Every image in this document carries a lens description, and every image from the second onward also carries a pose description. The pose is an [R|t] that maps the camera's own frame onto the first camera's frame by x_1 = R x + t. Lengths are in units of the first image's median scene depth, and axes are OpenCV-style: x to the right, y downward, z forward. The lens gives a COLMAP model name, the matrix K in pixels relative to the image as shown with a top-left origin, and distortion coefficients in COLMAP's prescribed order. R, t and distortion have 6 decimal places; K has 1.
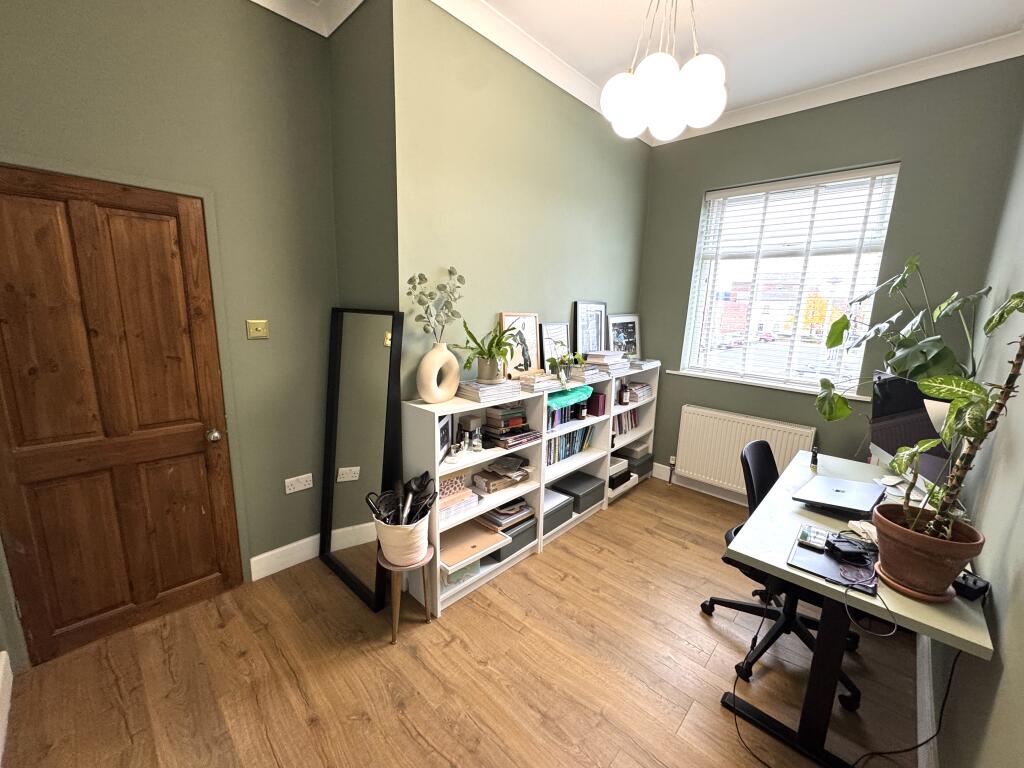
lens RADIAL K [[406.7, 0, 511.8], [0, 406.7, 382.9], [0, 0, 1]] dist [-0.003781, 0.000593]
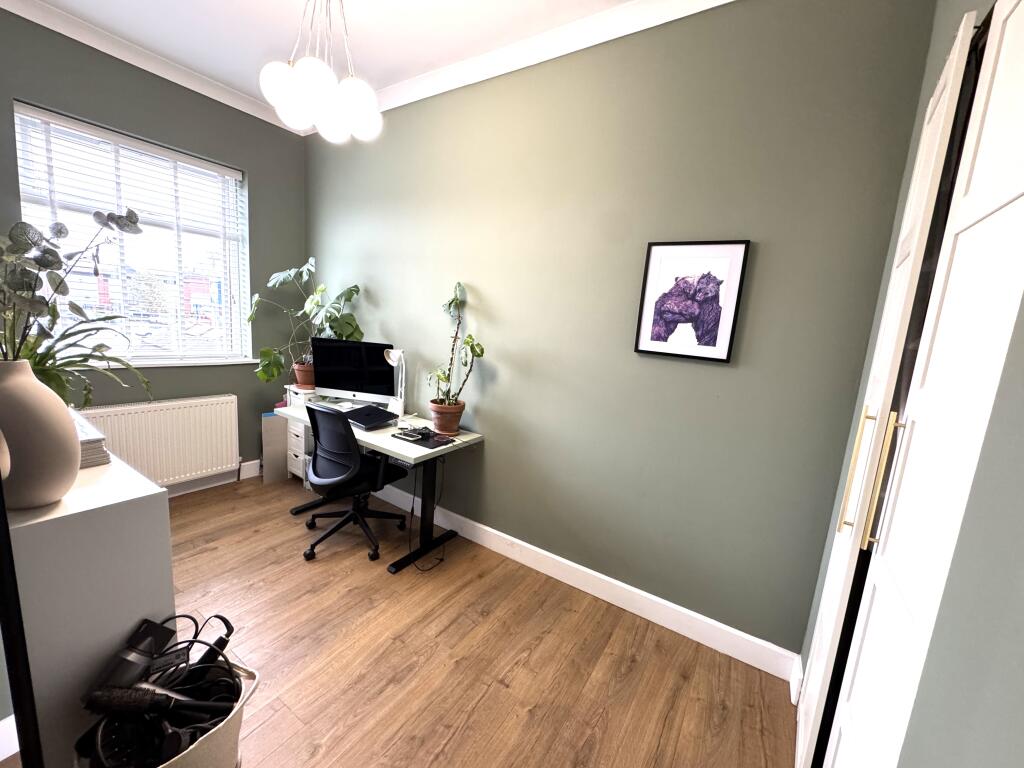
lens RADIAL K [[406.7, 0, 512.8], [0, 406.7, 381.0], [0, 0, 1]] dist [-0.003781, 0.000593]
pose [[-0.179850, -0.188109, 0.965541, -0.776066], [0.102853, 0.972570, 0.208637, -0.128374], [-0.978302, 0.136832, -0.155569, 0.666440]]
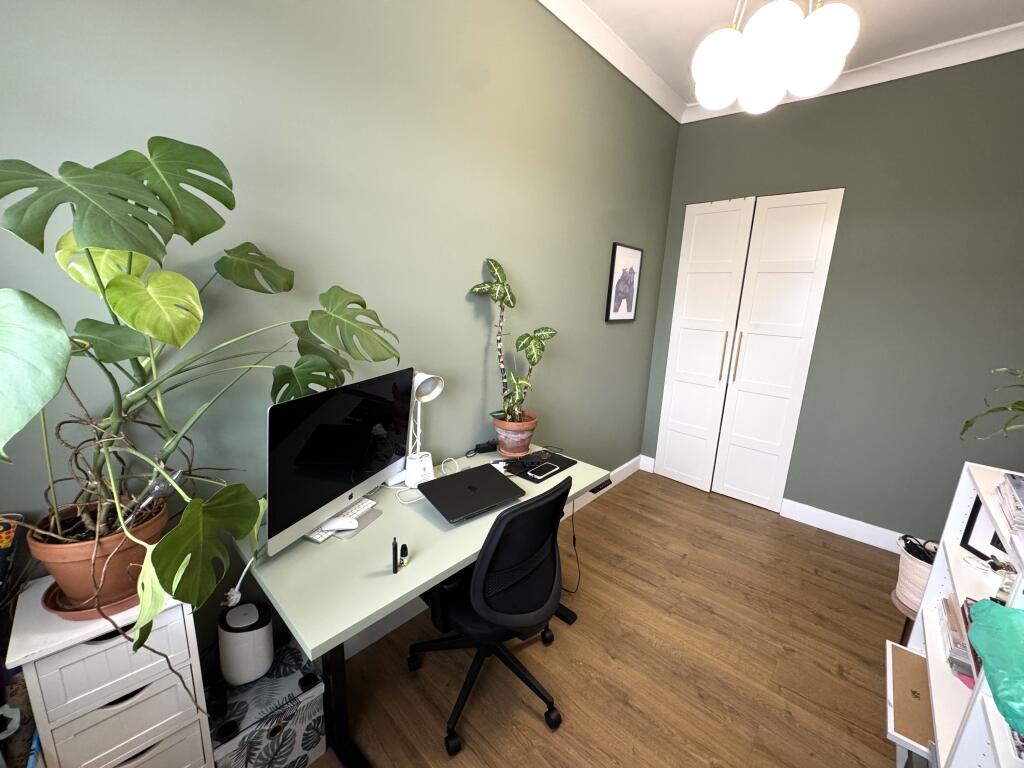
lens RADIAL K [[406.7, 0, 509.8], [0, 406.7, 384.4], [0, 0, 1]] dist [-0.003781, 0.000593]
pose [[-0.998268, -0.051171, -0.029035, 0.739012], [-0.058497, 0.916077, 0.396712, -0.324677], [0.006298, 0.397723, -0.917484, 1.727650]]
